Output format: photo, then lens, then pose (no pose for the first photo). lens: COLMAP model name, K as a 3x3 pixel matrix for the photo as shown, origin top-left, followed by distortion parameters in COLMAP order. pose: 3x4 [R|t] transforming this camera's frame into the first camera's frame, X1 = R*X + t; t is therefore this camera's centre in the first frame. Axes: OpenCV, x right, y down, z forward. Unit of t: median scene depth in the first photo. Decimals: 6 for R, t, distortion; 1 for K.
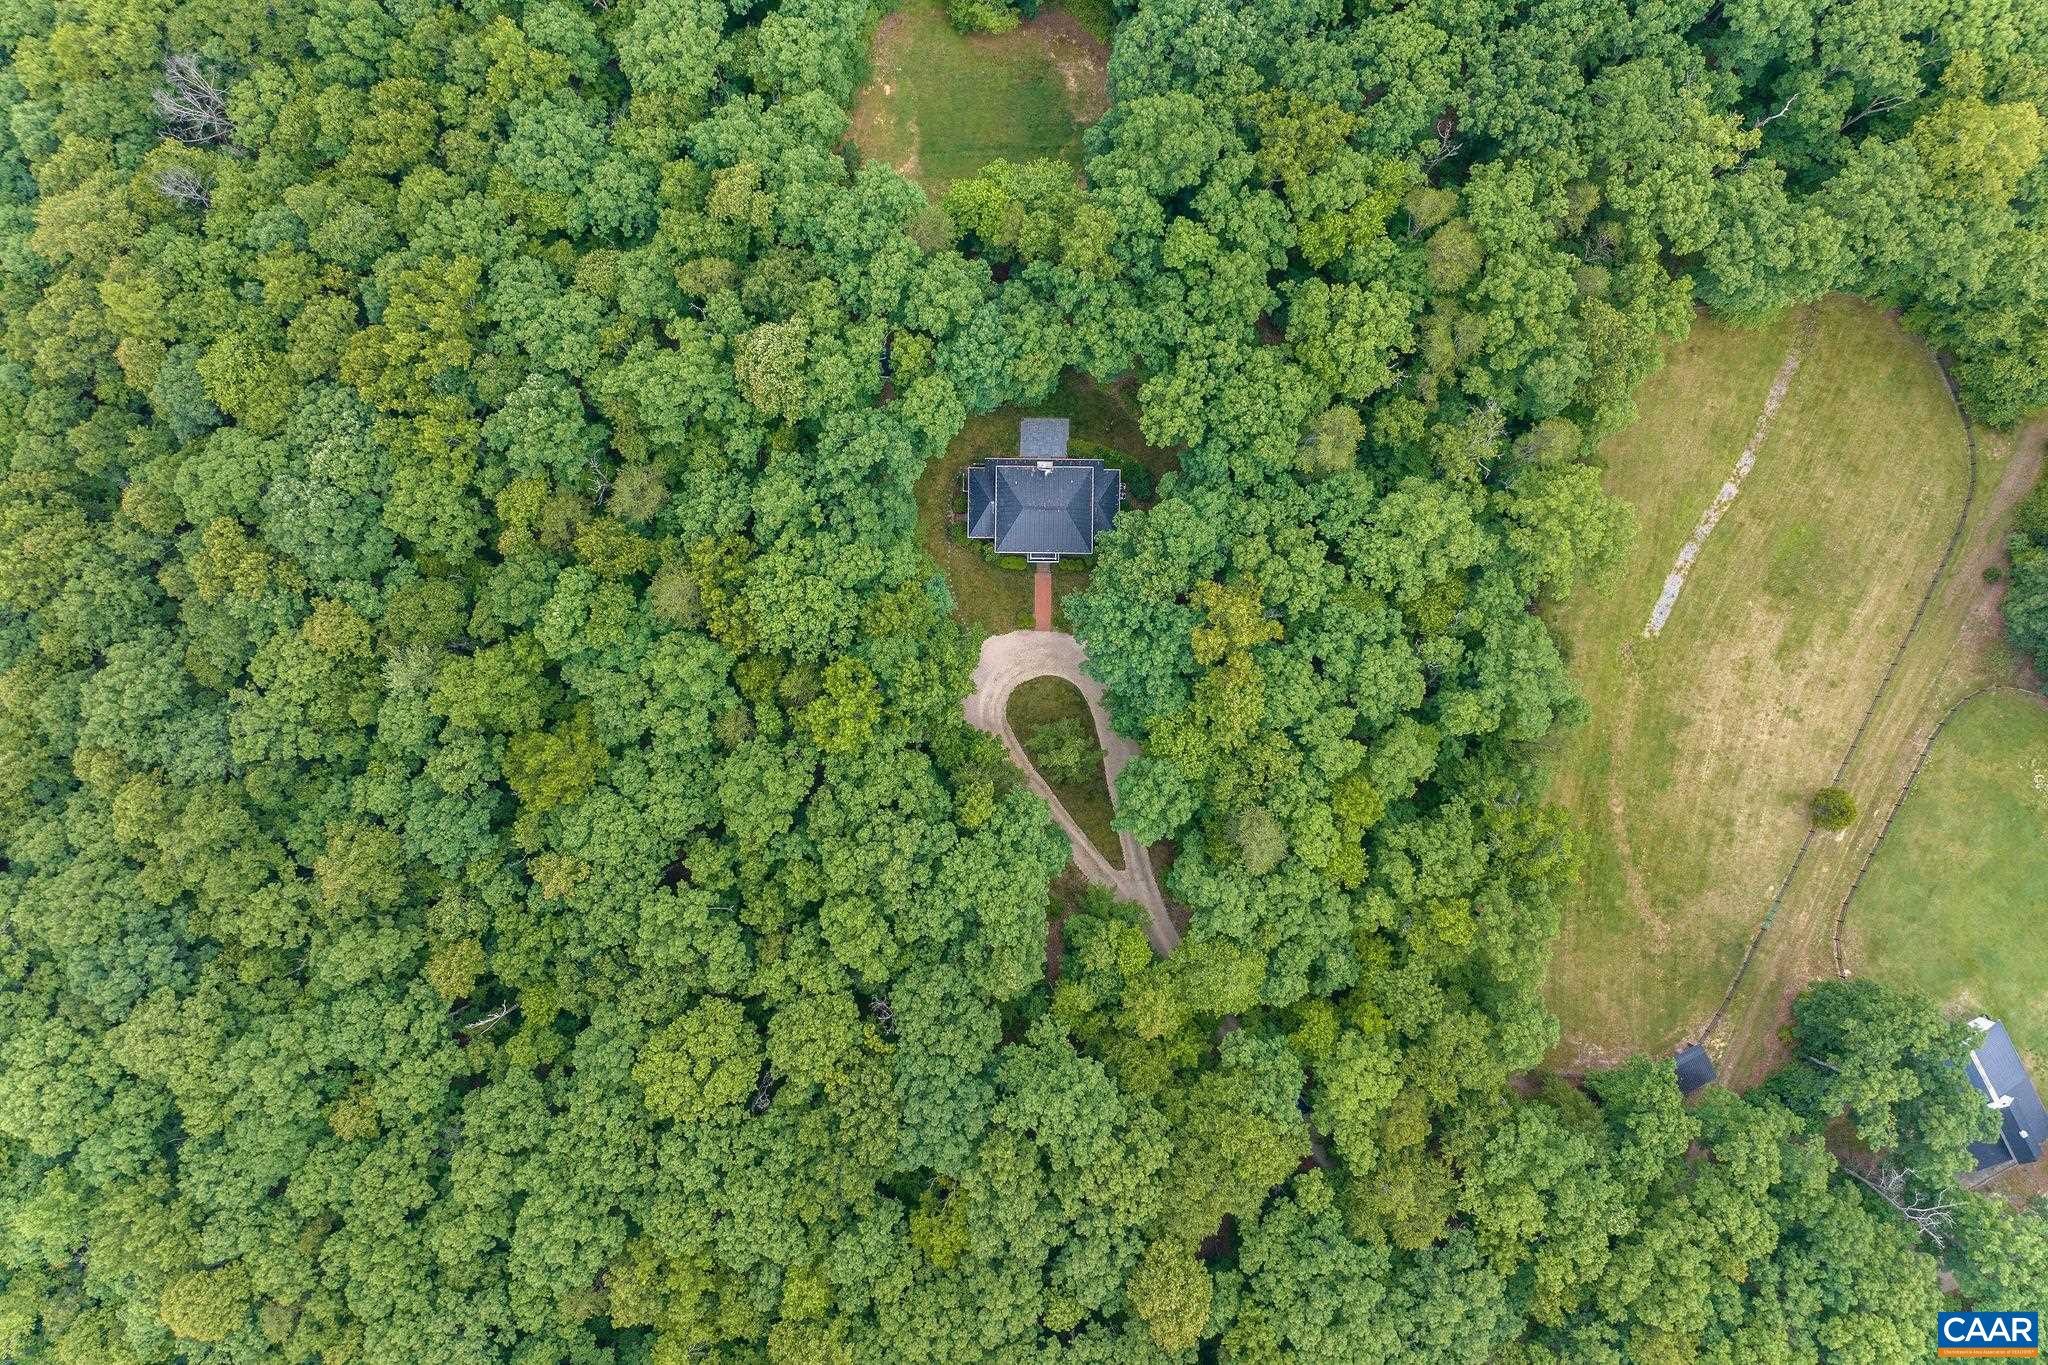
lens RADIAL K [[1431.2, 0, 972.8], [0, 1431.2, 651.0], [0, 0, 1]] dist [-0.011633, -0.004947]
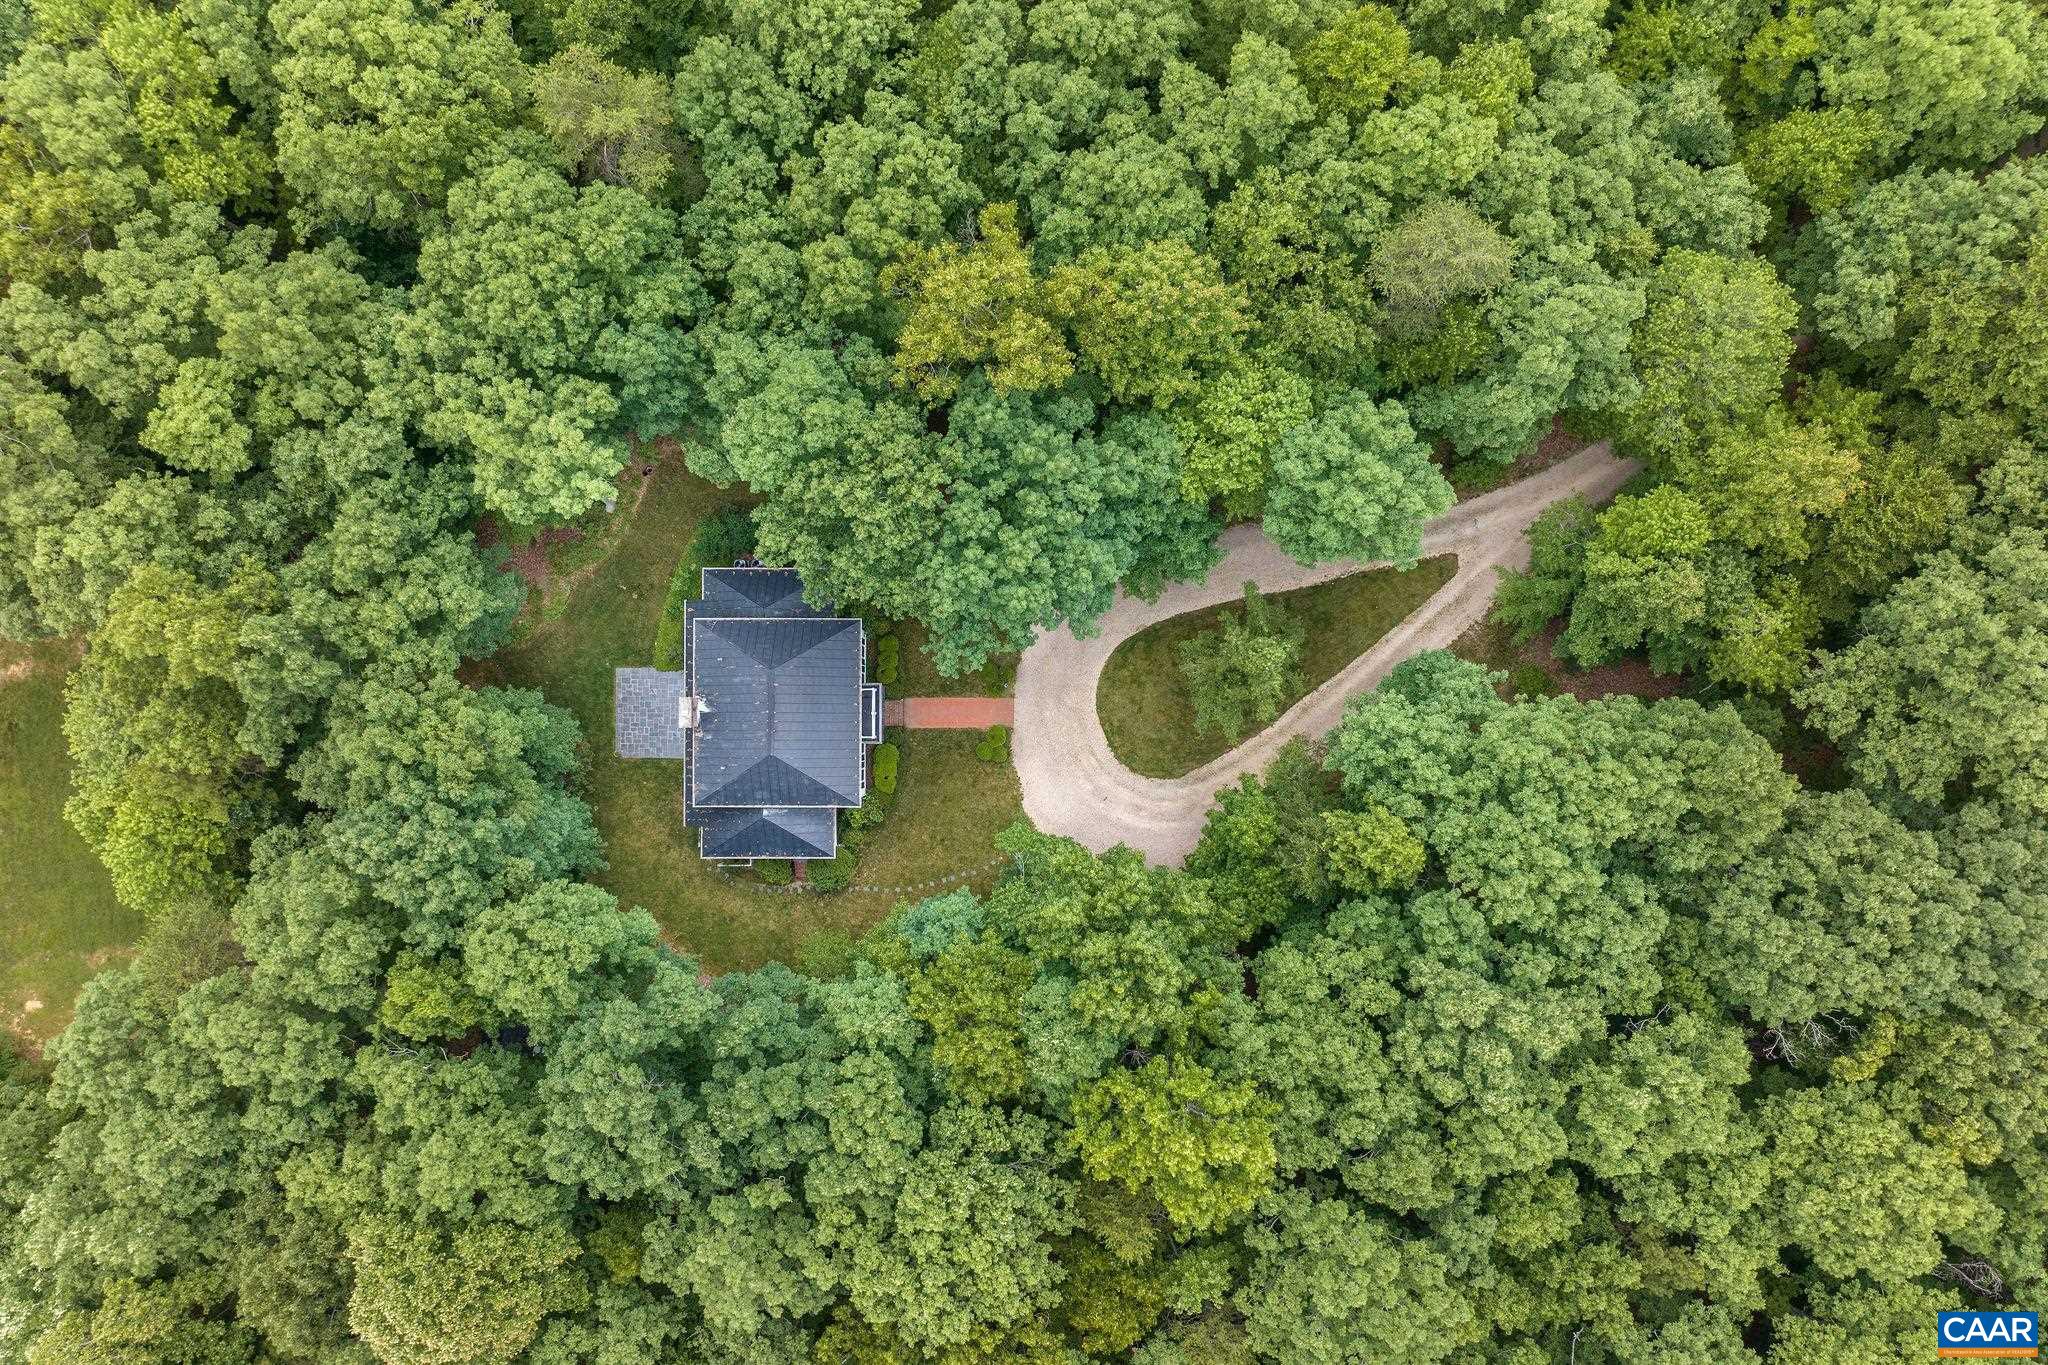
lens RADIAL K [[1431.2, 0, 972.8], [0, 1431.2, 651.0], [0, 0, 1]] dist [-0.011633, -0.004947]
pose [[-0.006976, -0.996079, 0.088193, 0.027491], [0.998475, -0.011769, -0.053941, -0.000130], [0.054768, 0.087682, 0.994642, 0.520337]]
